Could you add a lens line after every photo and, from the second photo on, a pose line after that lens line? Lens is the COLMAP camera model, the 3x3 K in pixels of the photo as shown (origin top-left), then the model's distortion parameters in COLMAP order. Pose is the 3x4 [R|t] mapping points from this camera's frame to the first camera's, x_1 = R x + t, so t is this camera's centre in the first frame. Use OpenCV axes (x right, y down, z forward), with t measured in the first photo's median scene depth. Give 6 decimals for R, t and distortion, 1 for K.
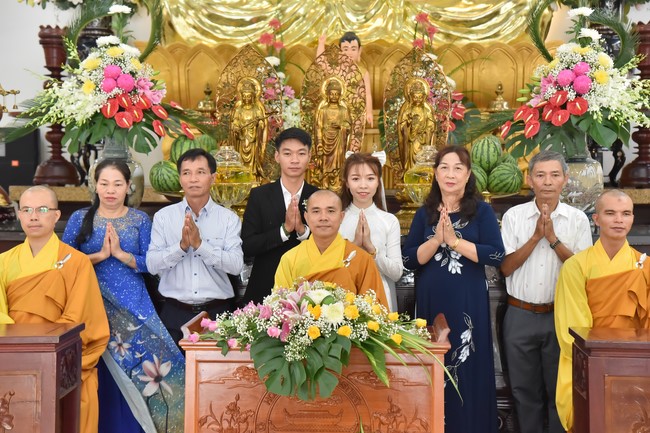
lens RADIAL K [[1311.4, 0, 325.0], [0, 1311.4, 216.5], [0, 0, 1]] dist [0.493003, 0.230053]
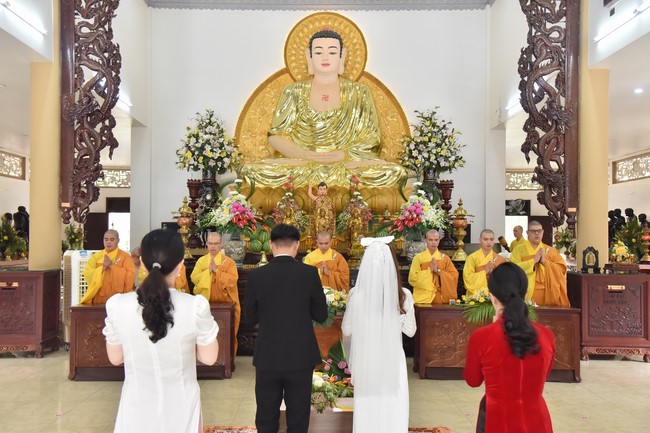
lens RADIAL K [[695.8, 0, 325.0], [0, 695.8, 216.5], [0, 0, 1]] dist [0.079240, -0.023362]
pose [[0.998958, 0.003561, 0.045509, -0.049768], [-0.000656, 0.997969, -0.063693, -0.002594], [-0.045643, 0.063596, 0.996931, -0.327020]]
